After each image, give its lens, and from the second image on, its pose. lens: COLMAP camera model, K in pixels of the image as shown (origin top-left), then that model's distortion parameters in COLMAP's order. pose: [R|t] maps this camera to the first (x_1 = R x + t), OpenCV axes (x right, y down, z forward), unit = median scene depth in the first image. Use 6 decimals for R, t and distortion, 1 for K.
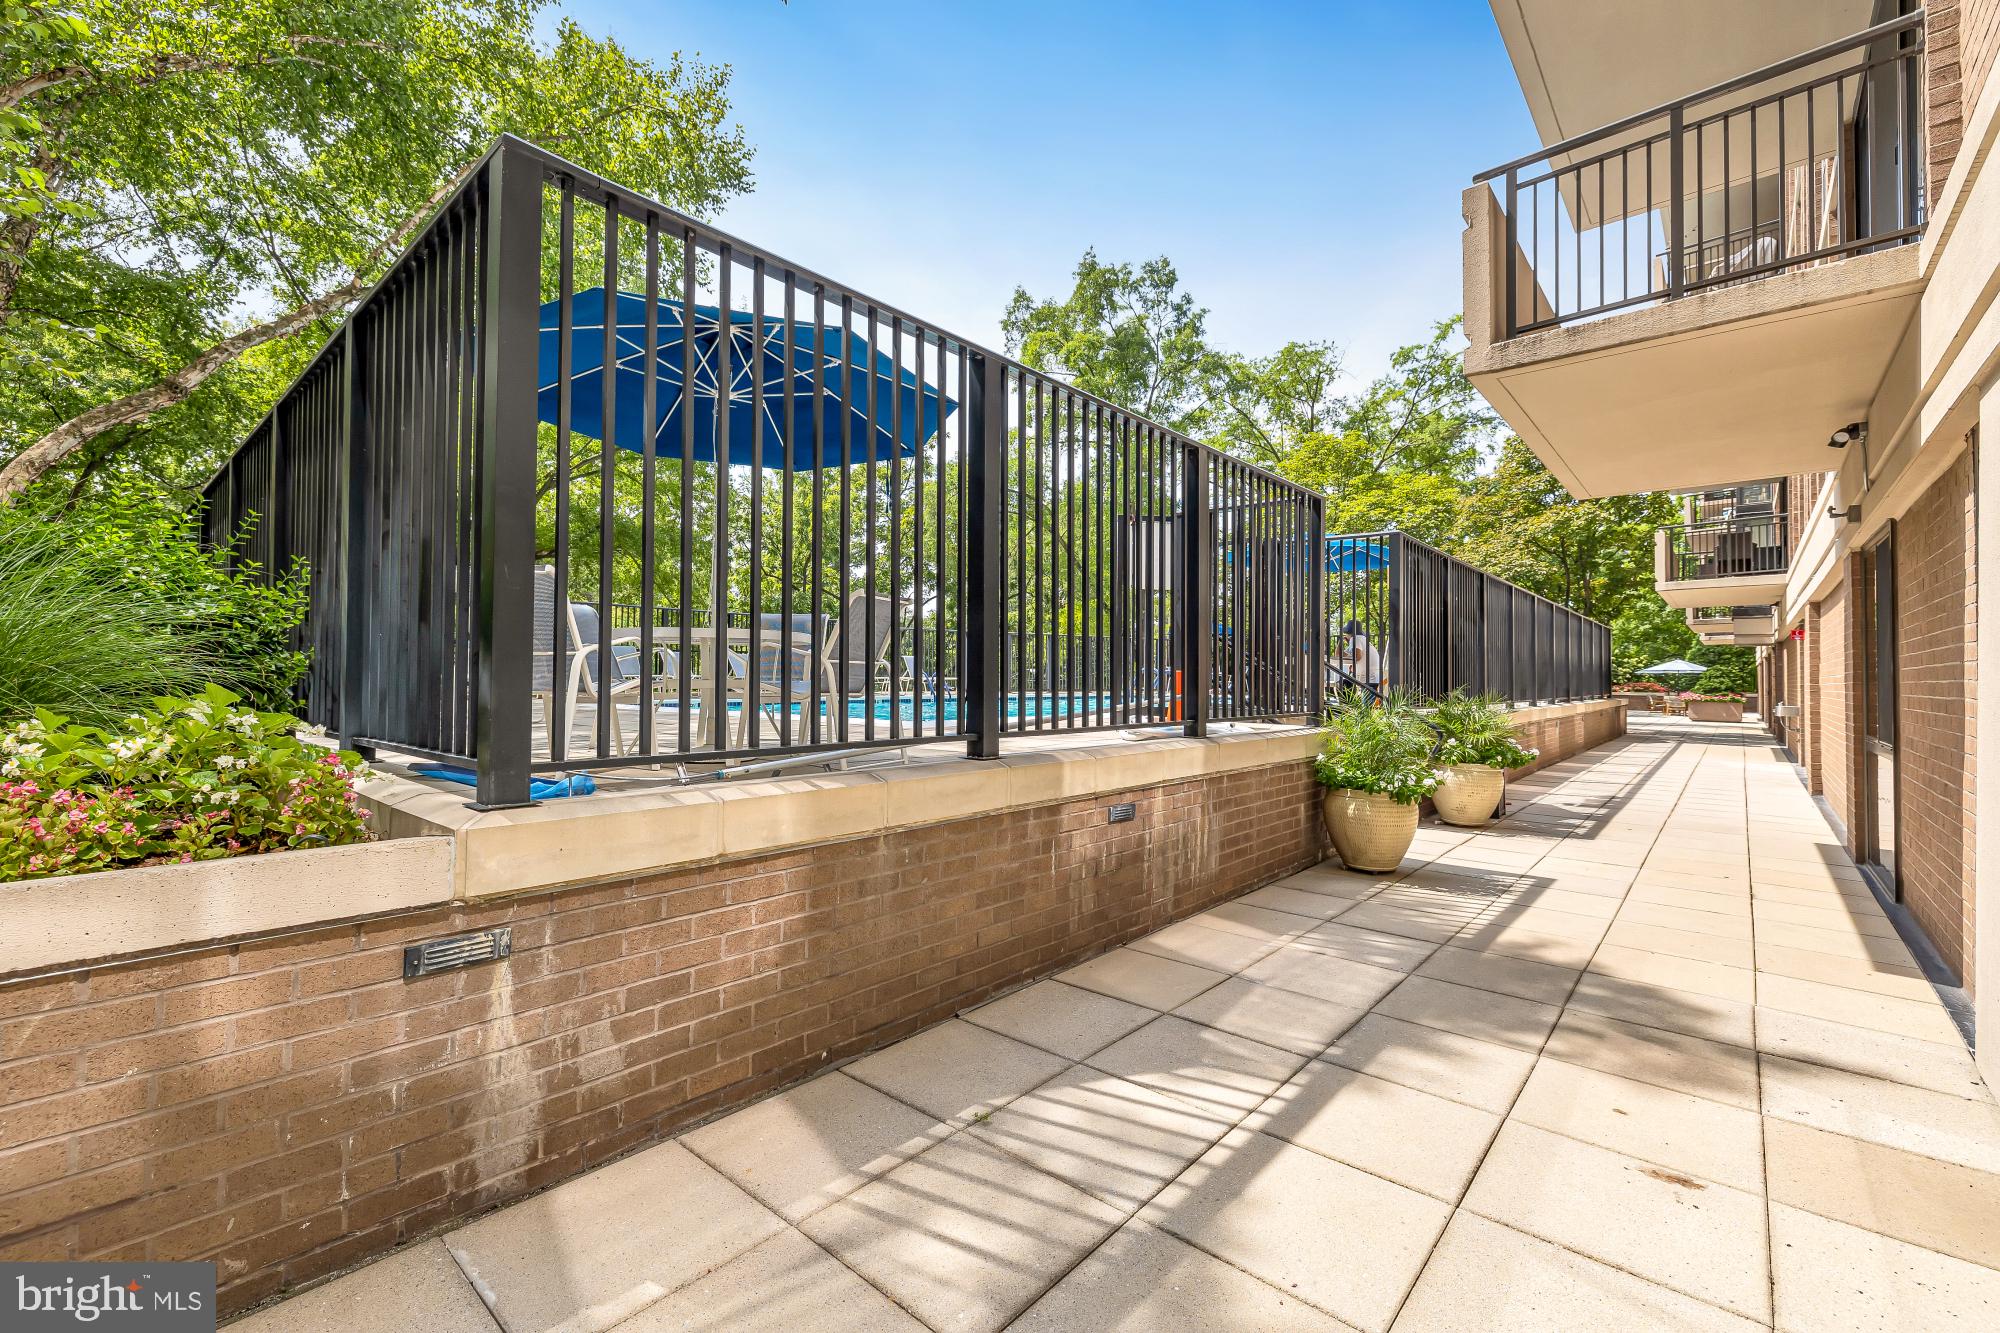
lens RADIAL K [[821.7, 0, 1019.0], [0, 821.7, 671.0], [0, 0, 1]] dist [0.000549, -0.000026]
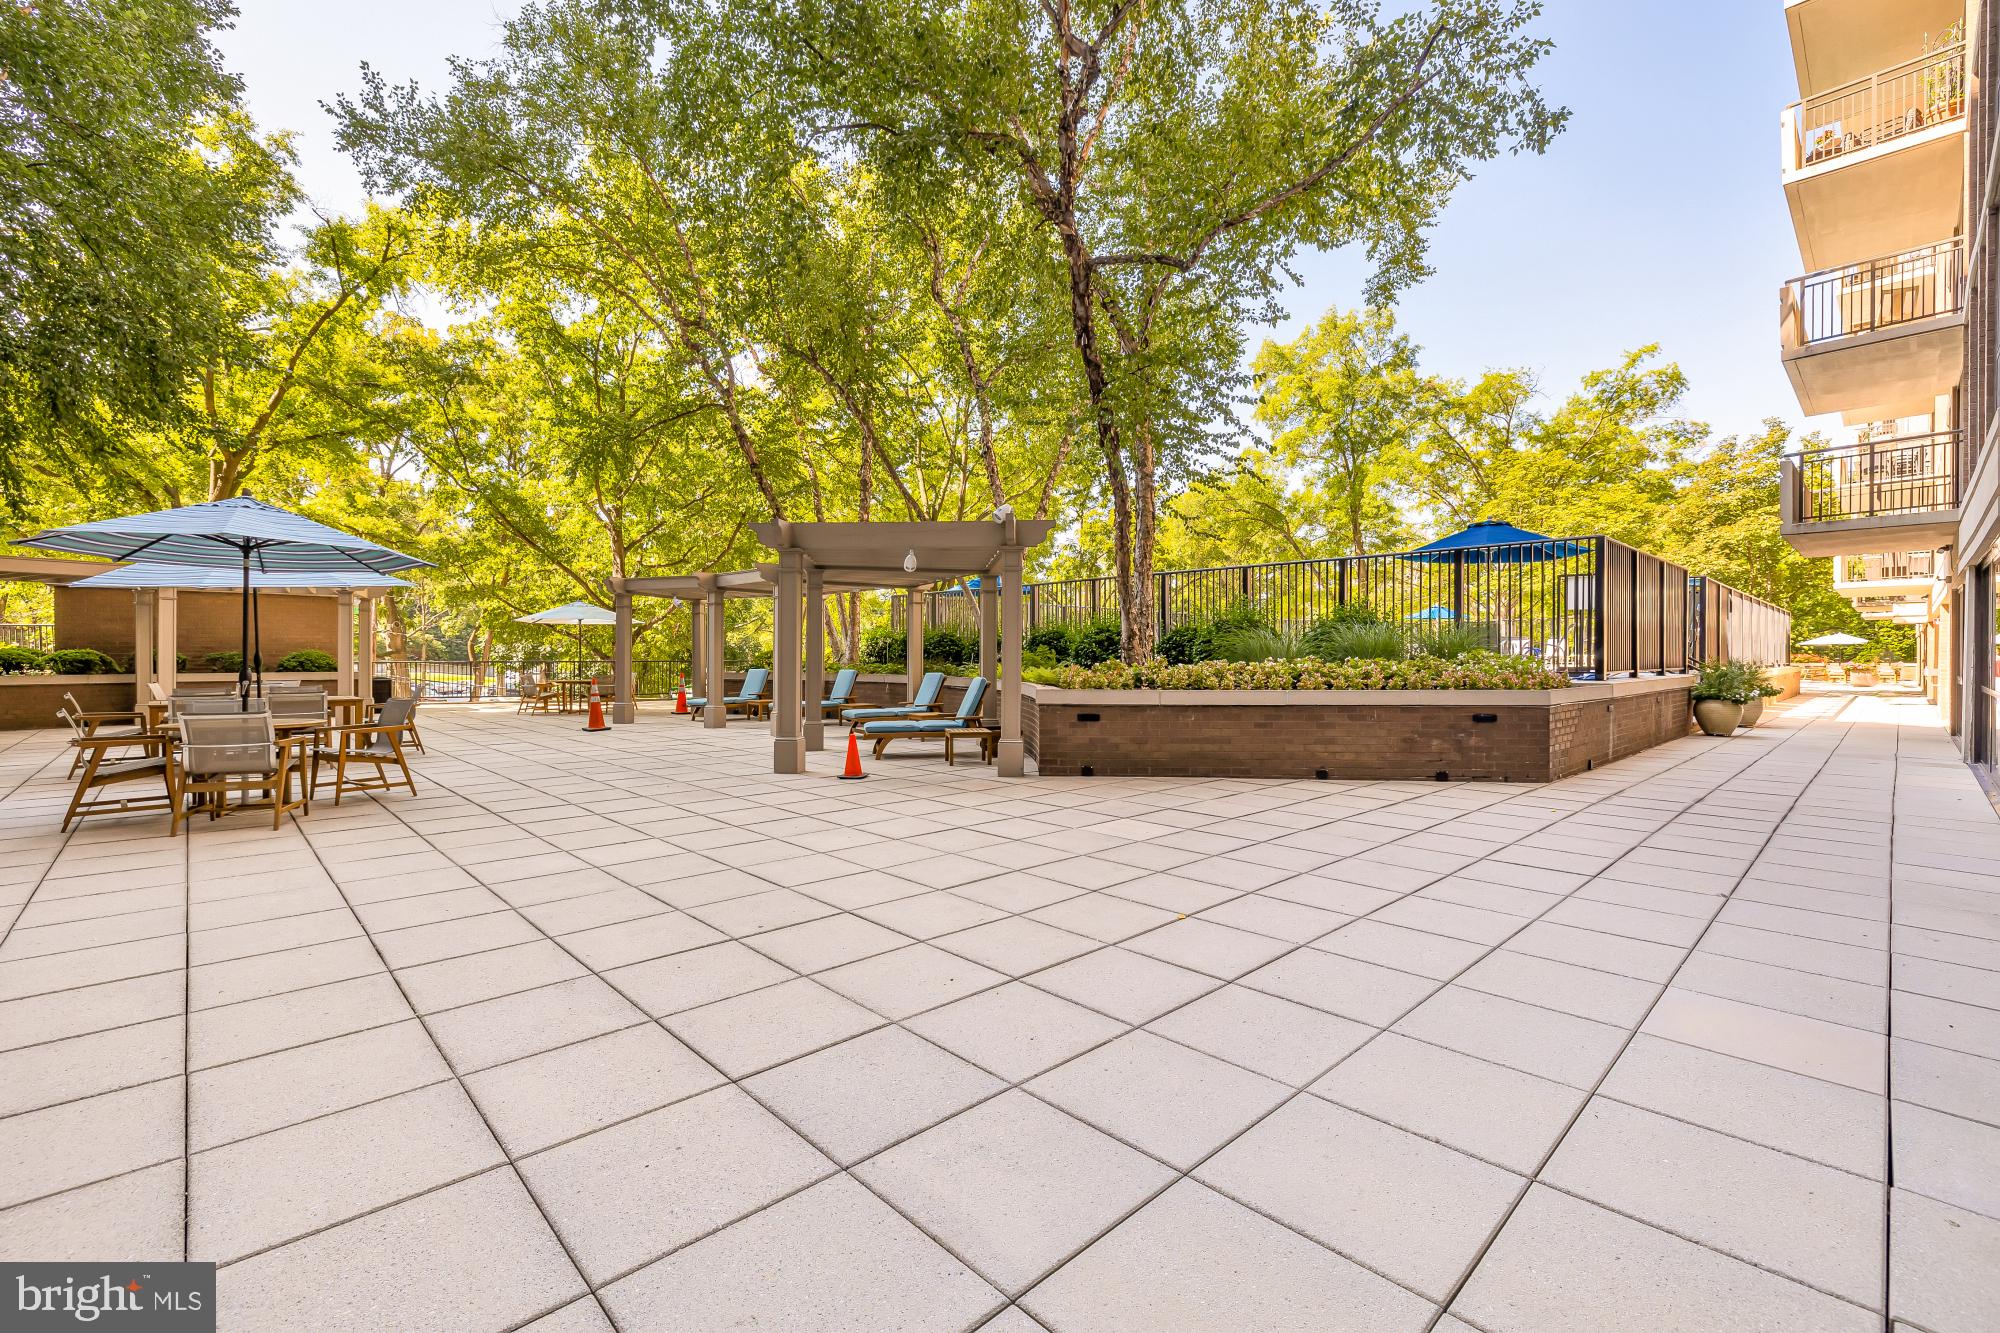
lens RADIAL K [[855.5, 0, 1003.5], [0, 855.5, 660.5], [0, 0, 1]] dist [0.000319, -0.008345]
pose [[0.995399, -0.003197, -0.095759, -0.279787], [0.004336, 0.999922, 0.011695, -0.000529], [0.095714, -0.012057, 0.995336, -0.324480]]
